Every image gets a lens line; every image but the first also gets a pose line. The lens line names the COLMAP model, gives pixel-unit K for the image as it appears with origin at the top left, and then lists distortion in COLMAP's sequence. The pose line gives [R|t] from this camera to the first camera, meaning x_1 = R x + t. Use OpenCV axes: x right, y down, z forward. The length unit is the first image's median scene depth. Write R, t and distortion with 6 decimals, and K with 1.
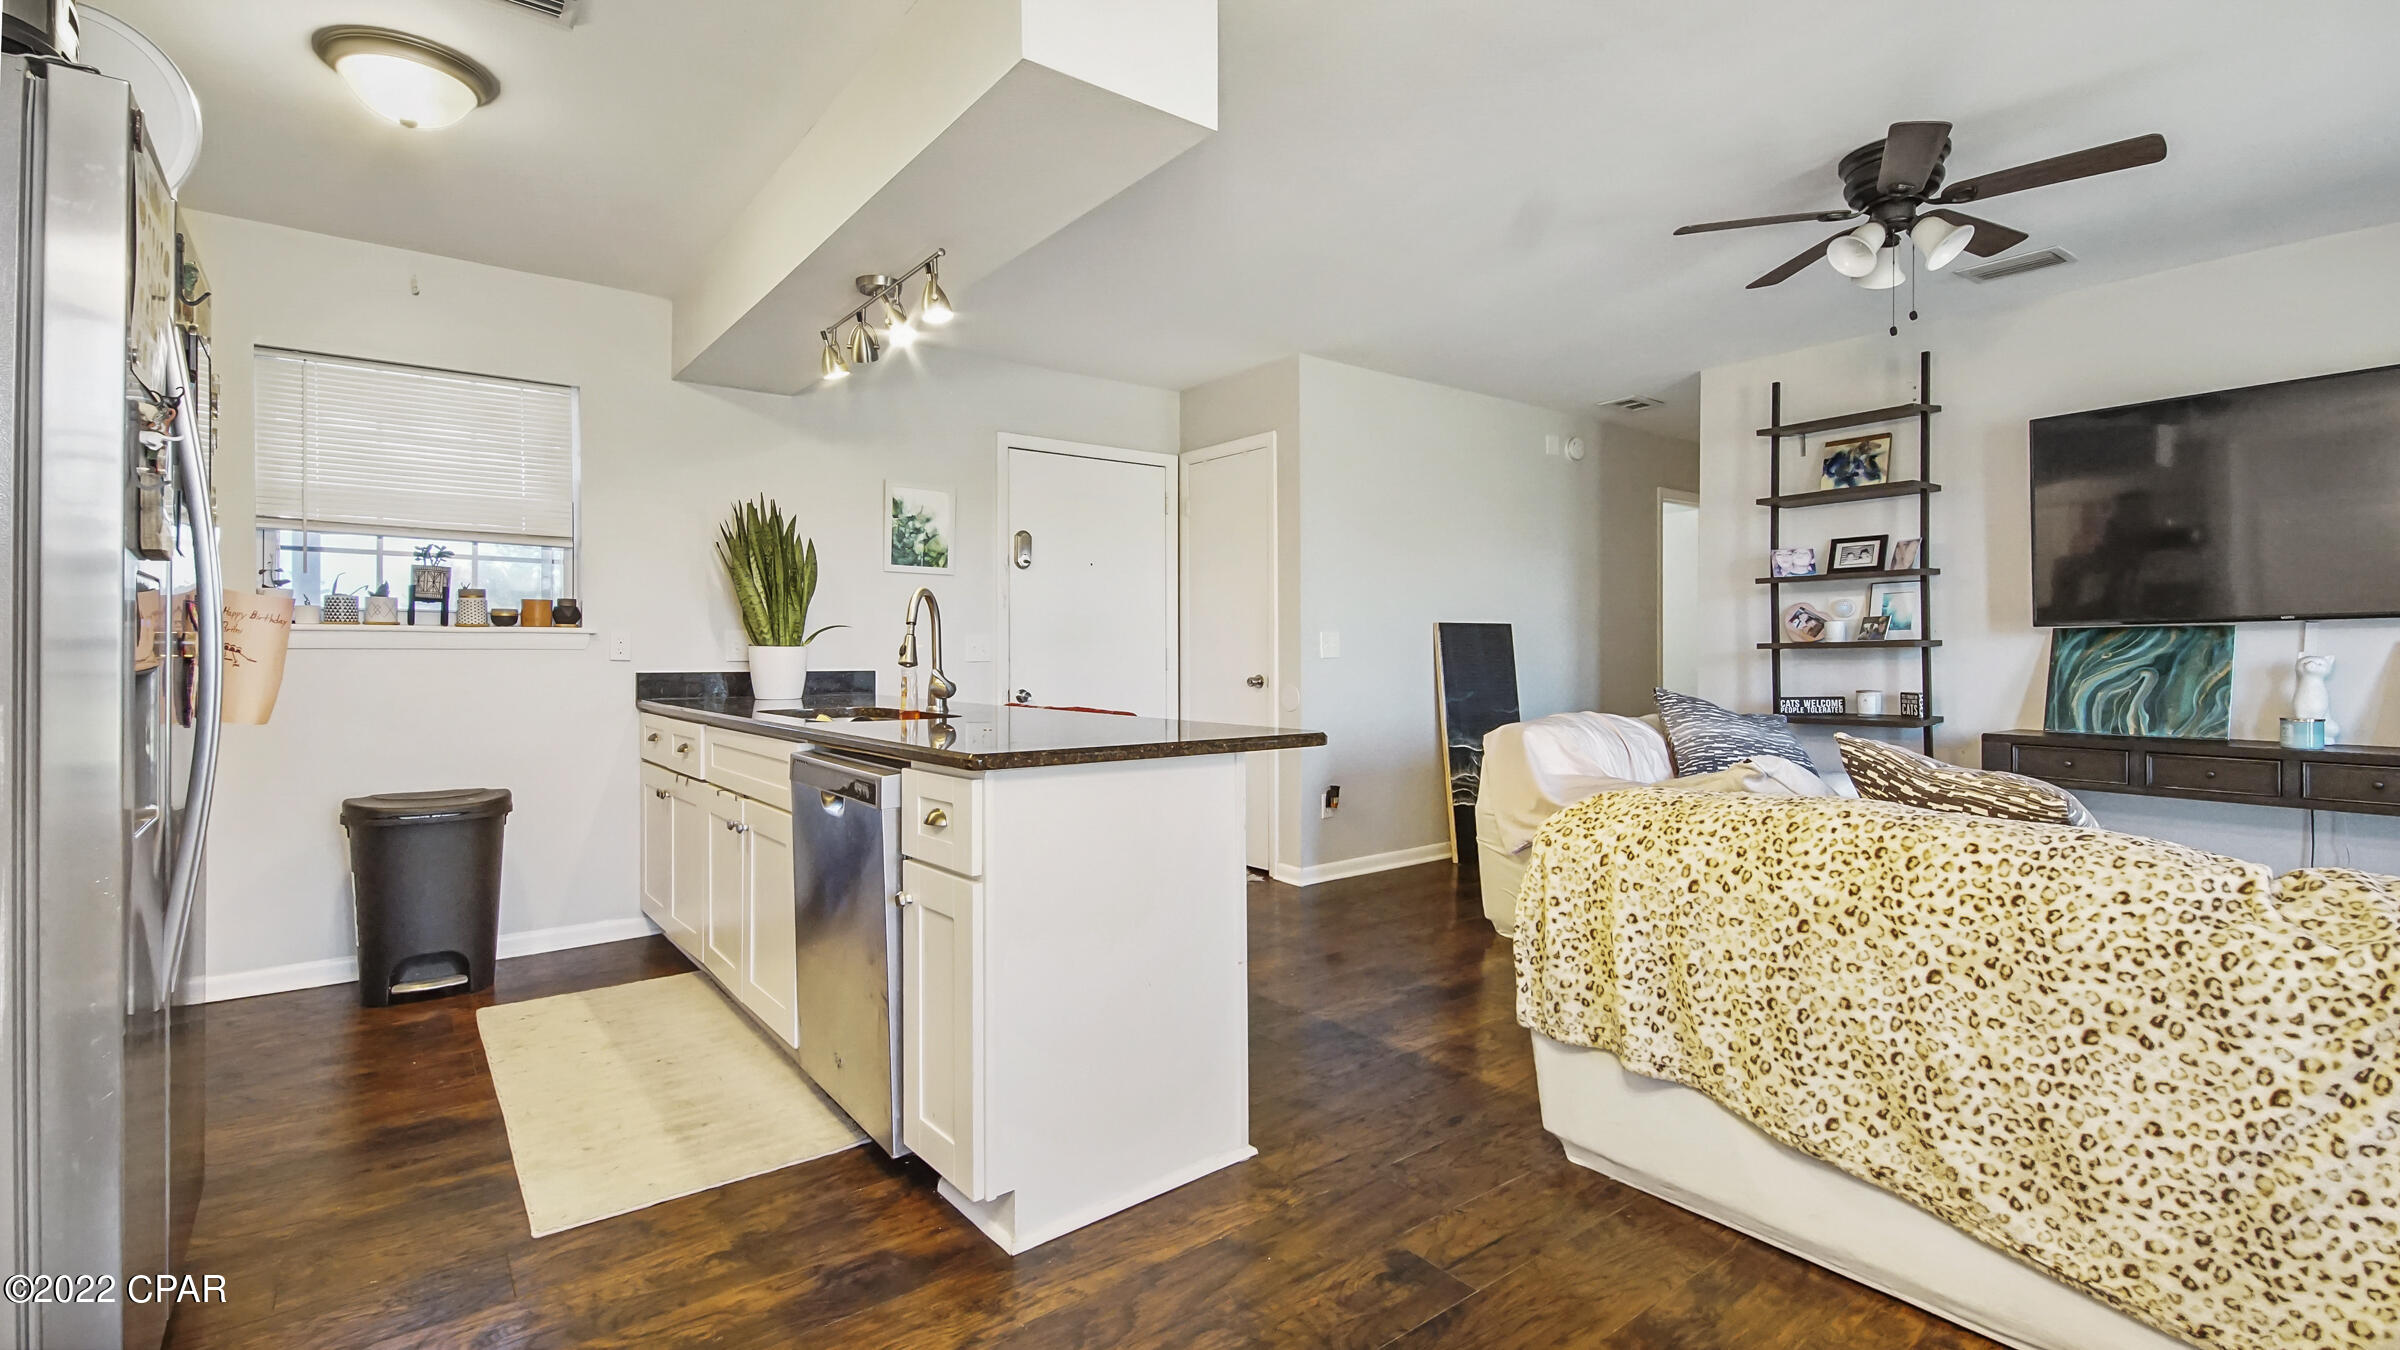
lens RADIAL K [[1091.0, 0, 1161.9], [0, 1091.0, 671.9], [0, 0, 1]] dist [0.039587, -0.022770]
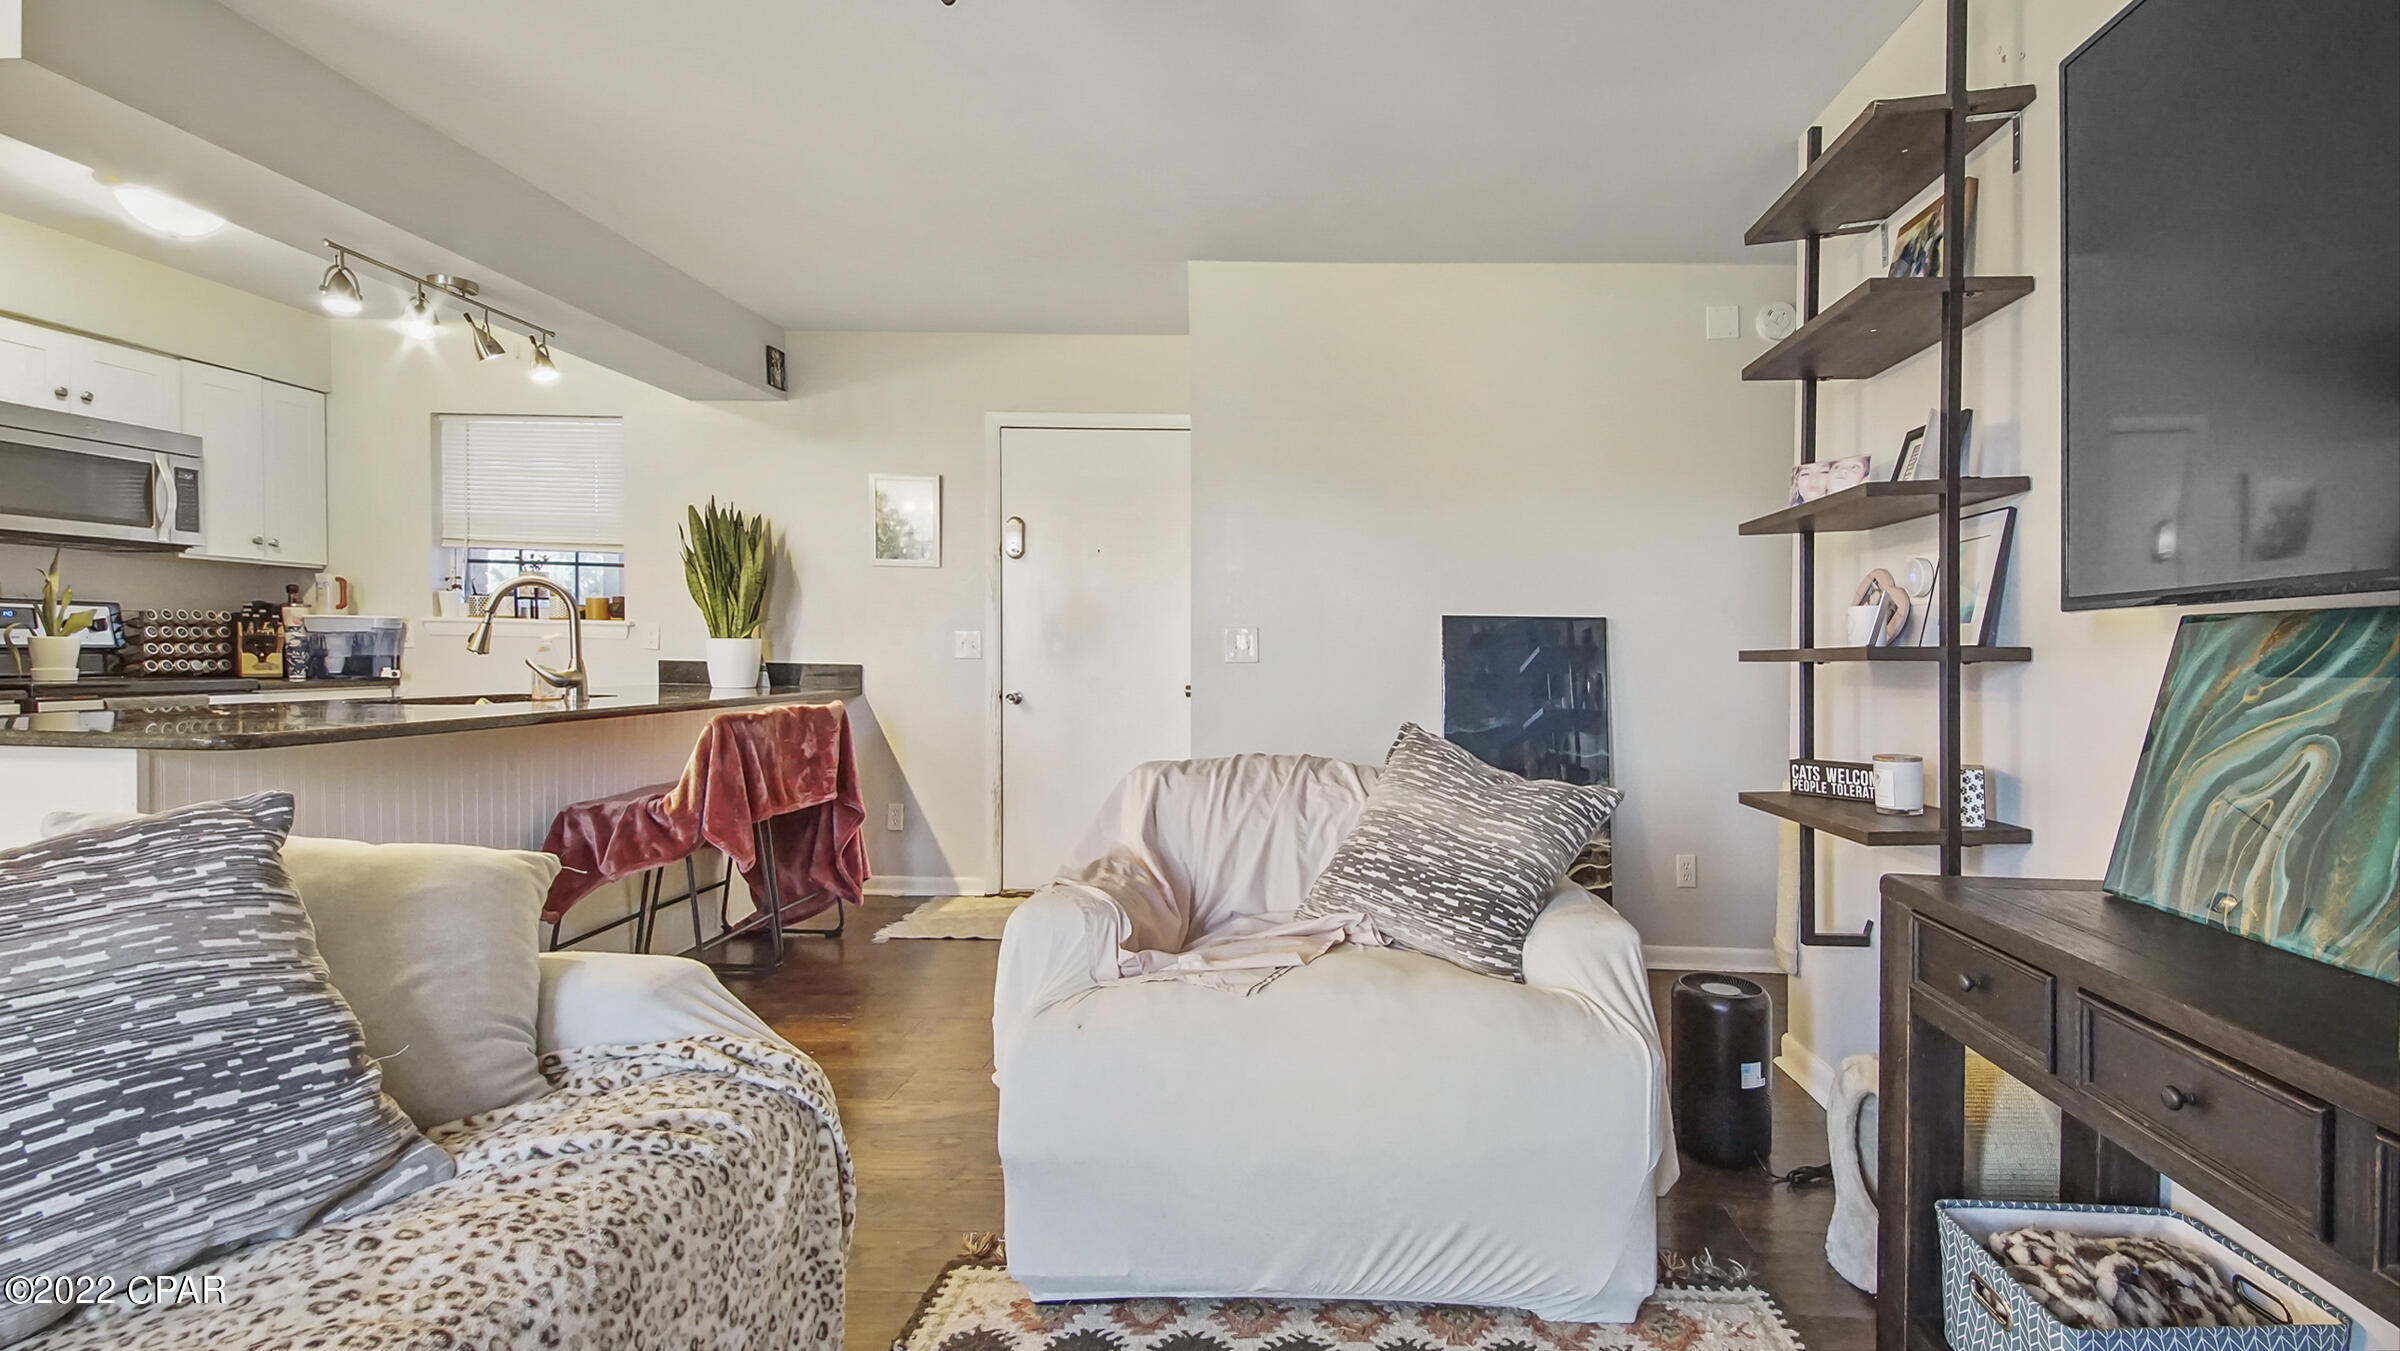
lens RADIAL K [[1091.0, 0, 1161.9], [0, 1091.0, 672.4], [0, 0, 1]] dist [0.039587, -0.022770]
pose [[0.778557, 0.028419, -0.626930, 0.703787], [-0.027204, 0.999563, 0.011527, -0.014178], [0.626984, 0.008081, 0.778991, 0.458473]]
